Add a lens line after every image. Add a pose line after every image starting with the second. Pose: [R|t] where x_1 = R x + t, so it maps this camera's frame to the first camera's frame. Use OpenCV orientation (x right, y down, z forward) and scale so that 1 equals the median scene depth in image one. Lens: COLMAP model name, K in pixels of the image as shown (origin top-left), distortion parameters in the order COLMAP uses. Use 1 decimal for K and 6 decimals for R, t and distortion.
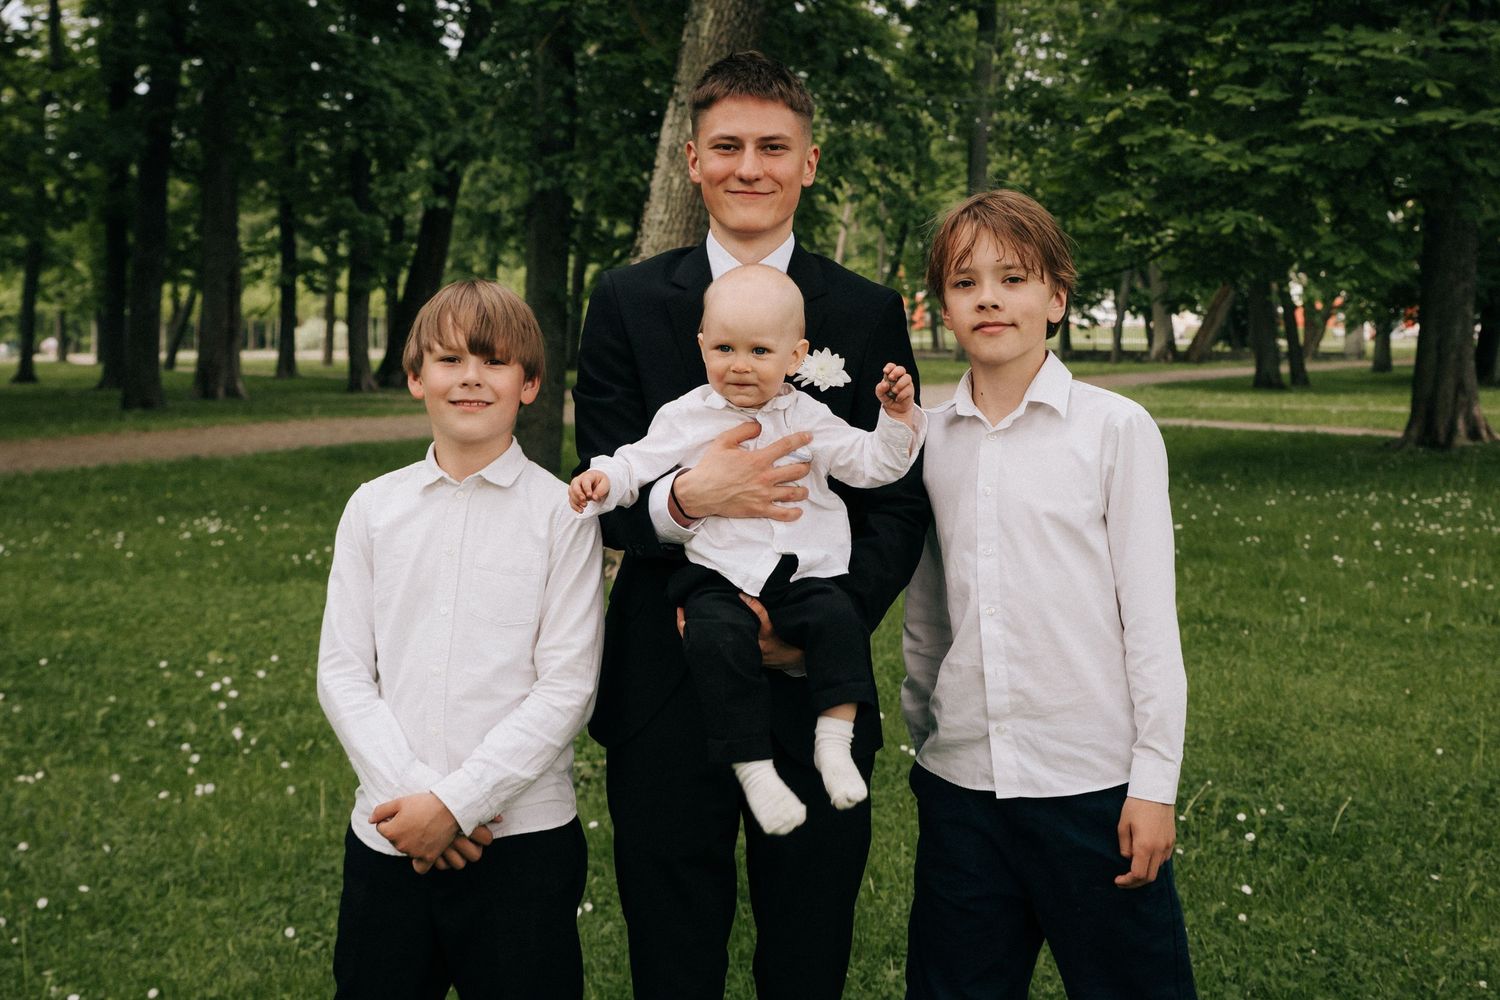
lens RADIAL K [[2149.8, 0, 743.9], [0, 2149.8, 469.4], [0, 0, 1]] dist [-0.032058, -0.051965]
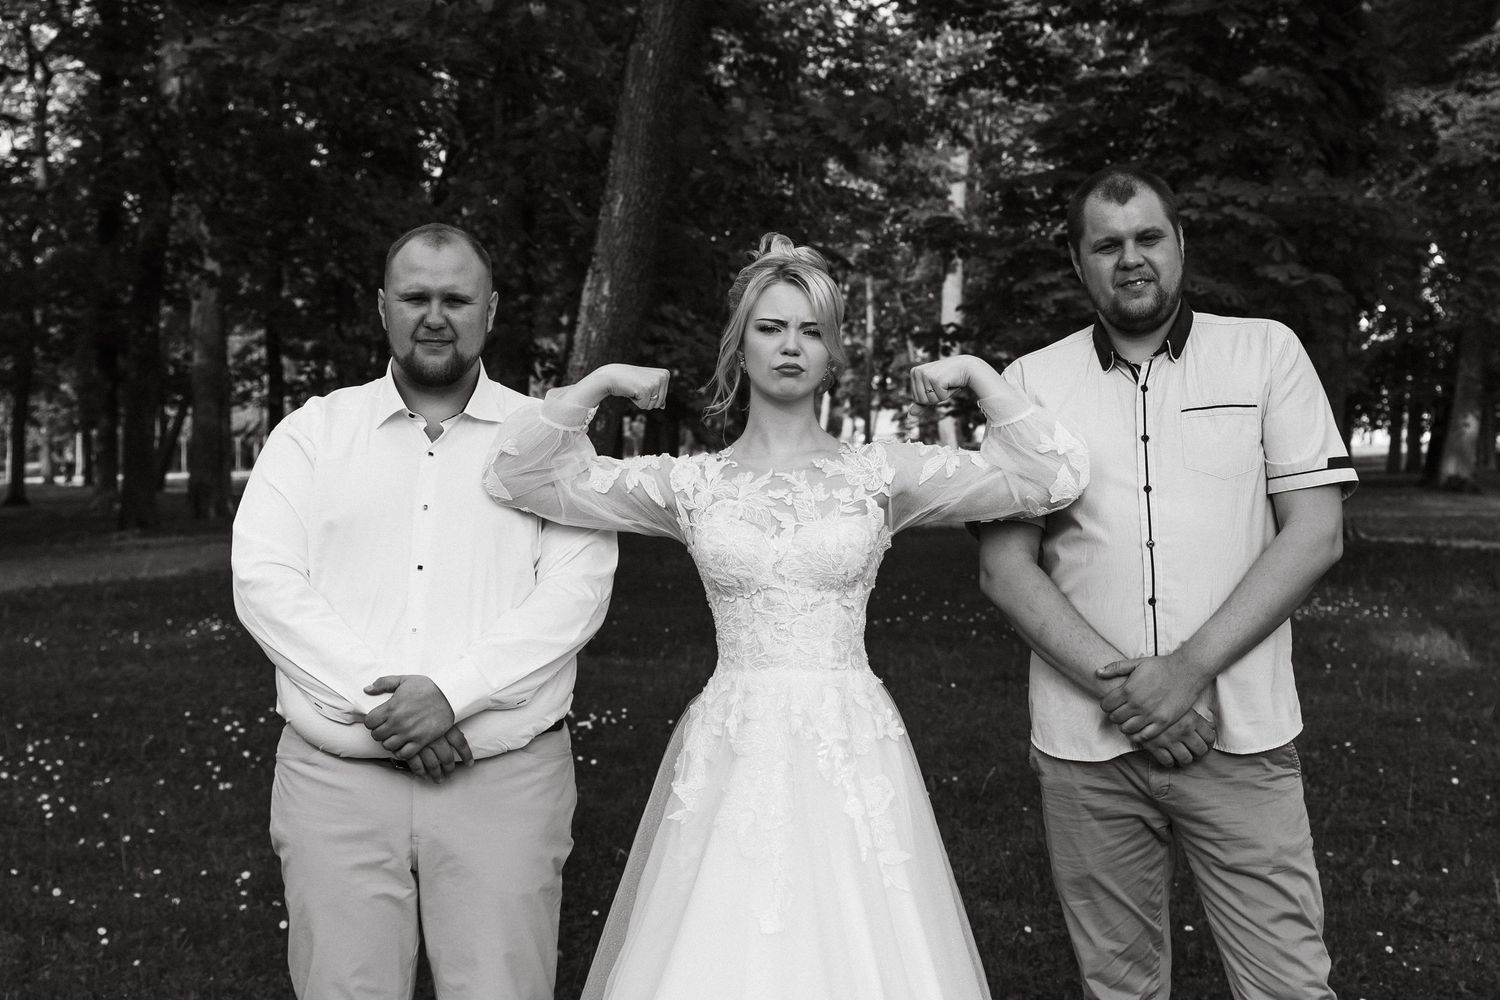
lens RADIAL K [[2134.8, 0, 750.0], [0, 2134.8, 500.0], [0, 0, 1]] dist [0.003726, -0.013850]
pose [[0.999837, -0.015416, 0.009418, 0.029482], [0.015761, 0.999162, -0.037766, 0.005608], [-0.008828, 0.037908, 0.999242, -0.144718]]
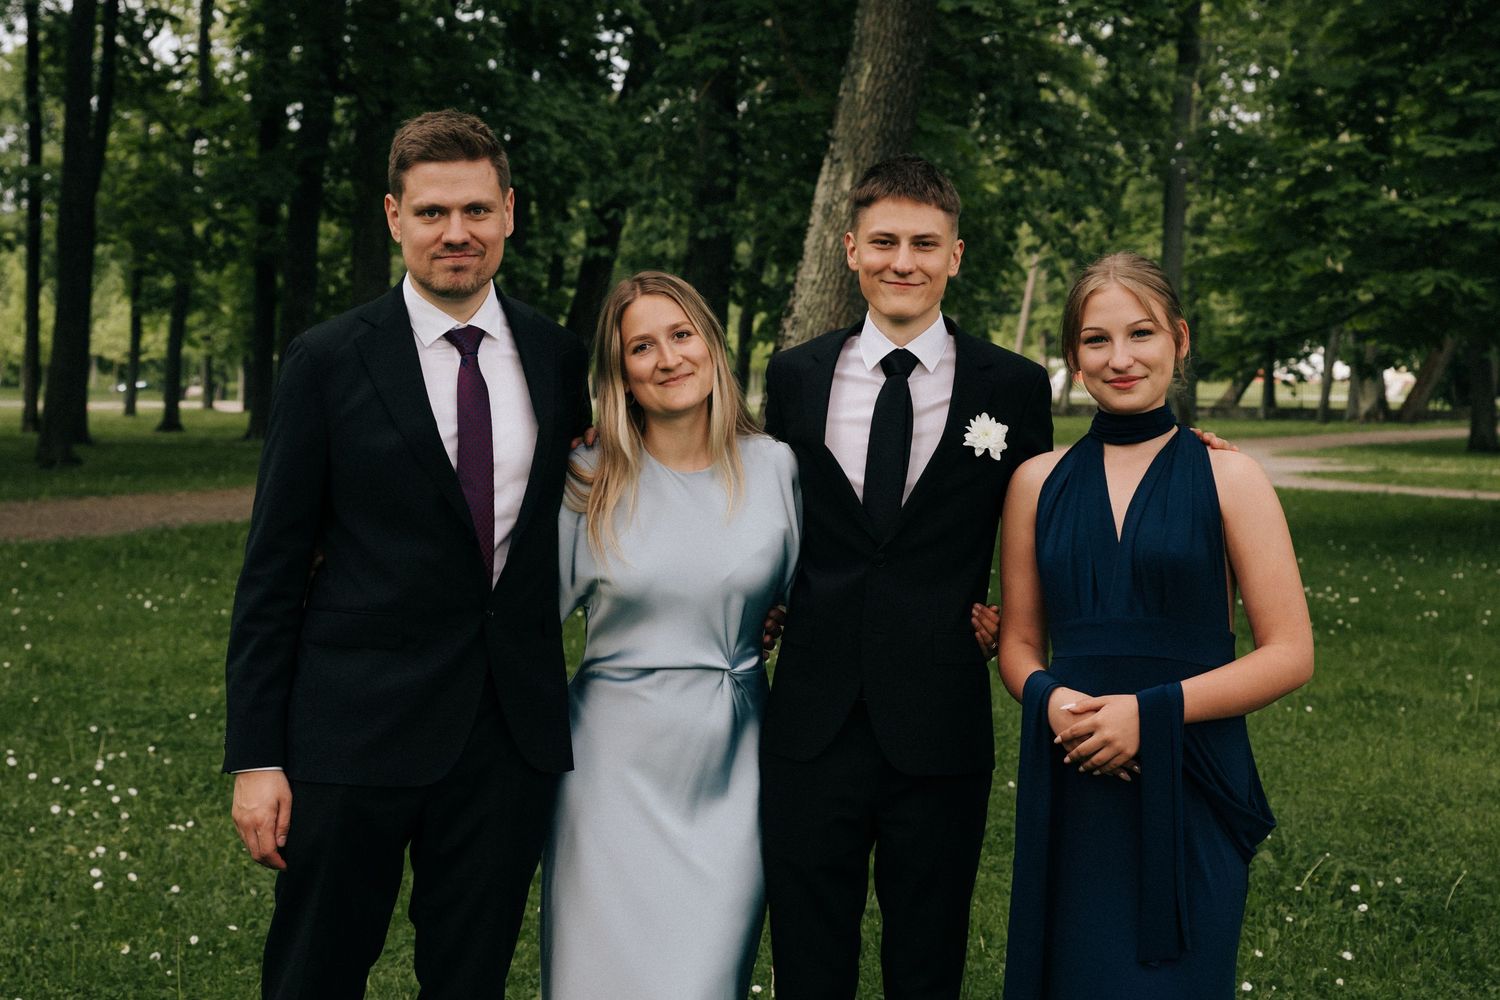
lens RADIAL K [[2300.3, 0, 752.2], [0, 2300.3, 532.2], [0, 0, 1]] dist [0.036669, -0.695667]
pose [[0.997115, 0.013145, -0.074753, 0.008618], [-0.013056, 0.999913, 0.001679, -0.001322], [0.074769, -0.000698, 0.997201, -0.032822]]
